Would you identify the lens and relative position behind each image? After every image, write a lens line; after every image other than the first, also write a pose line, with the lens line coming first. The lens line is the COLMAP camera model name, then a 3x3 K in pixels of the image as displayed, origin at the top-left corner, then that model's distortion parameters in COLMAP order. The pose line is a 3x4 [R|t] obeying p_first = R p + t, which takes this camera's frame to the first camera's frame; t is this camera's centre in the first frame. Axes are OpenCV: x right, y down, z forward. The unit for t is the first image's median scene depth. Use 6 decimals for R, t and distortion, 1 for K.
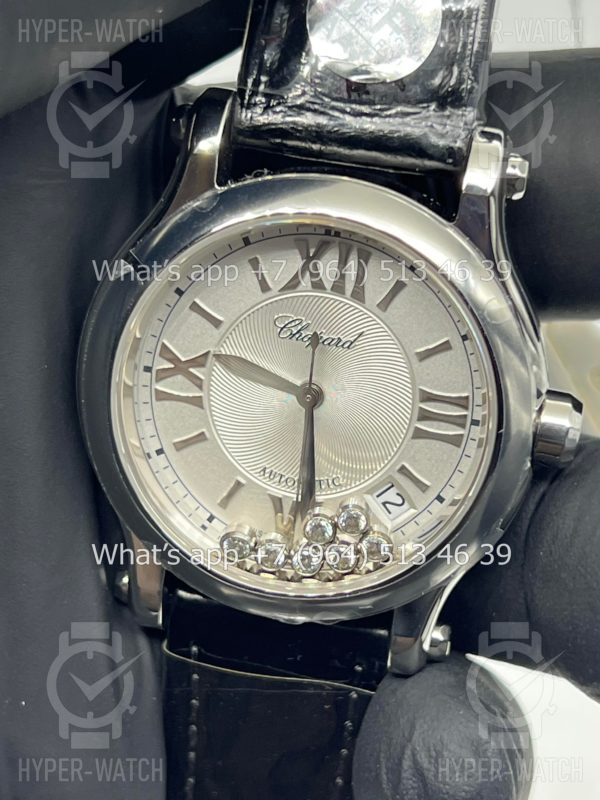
lens RADIAL K [[1844.5, 0, 298.4], [0, 1844.5, 398.7], [0, 0, 1]] dist [0.106578, 0.000000]
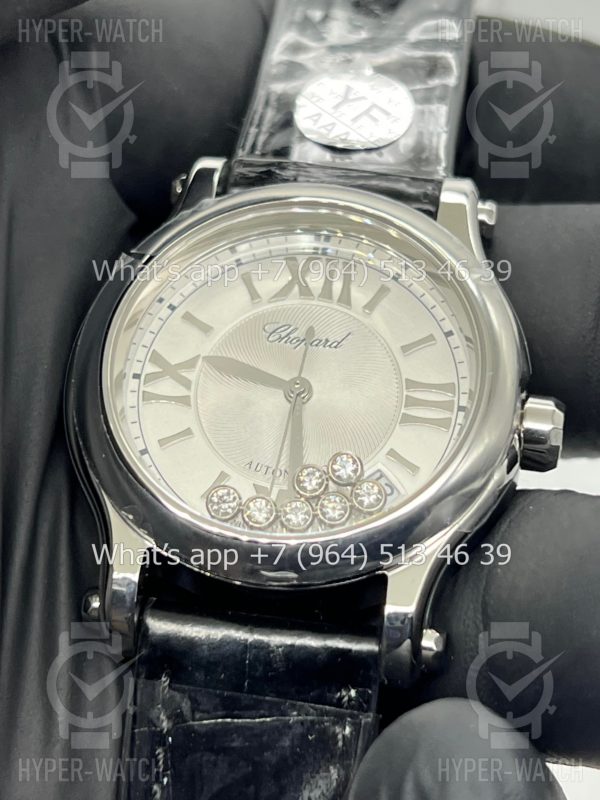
lens RADIAL K [[1844.5, 0, 325.9], [0, 1844.5, 399.8], [0, 0, 1]] dist [0.106578, 0.000000]
pose [[0.995973, 0.040509, 0.079984, -0.059681], [0.016973, 0.790786, -0.611857, 0.626870], [-0.088036, 0.610751, 0.786914, 0.204866]]
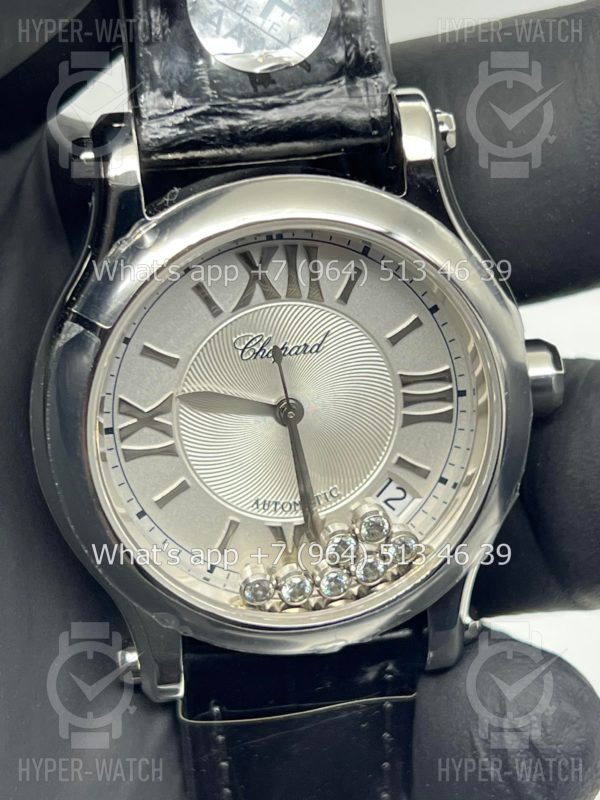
lens RADIAL K [[1844.5, 0, 294.2], [0, 1844.5, 398.9], [0, 0, 1]] dist [0.106578, 0.000000]
pose [[0.937651, -0.261222, 0.229287, -0.204321], [0.258069, 0.965116, 0.044185, -0.048792], [-0.232831, 0.017742, 0.972355, 0.091969]]
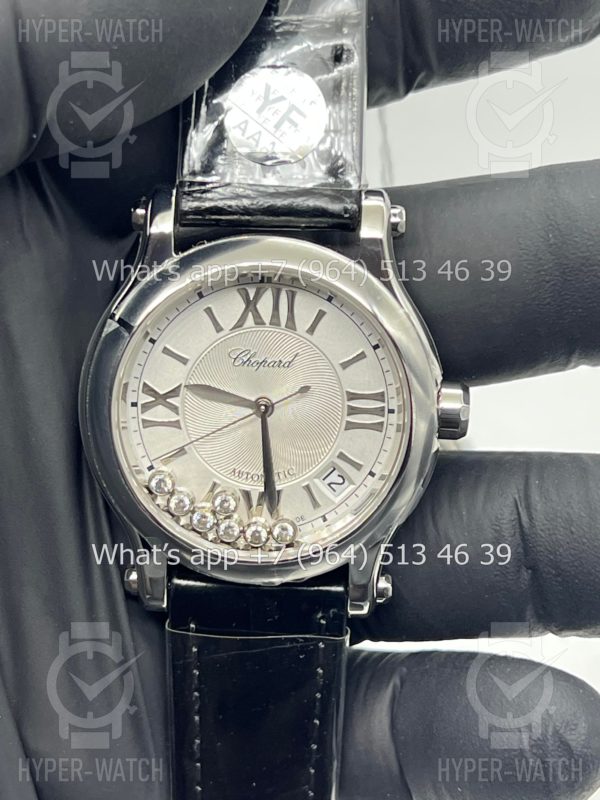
lens RADIAL K [[1844.5, 0, 302.0], [0, 1844.5, 400.5], [0, 0, 1]] dist [0.106578, 0.000000]
pose [[0.985737, -0.123746, 0.114061, -0.114647], [0.133603, 0.987533, -0.083239, 0.105654], [-0.102338, 0.097291, 0.989980, -0.289448]]
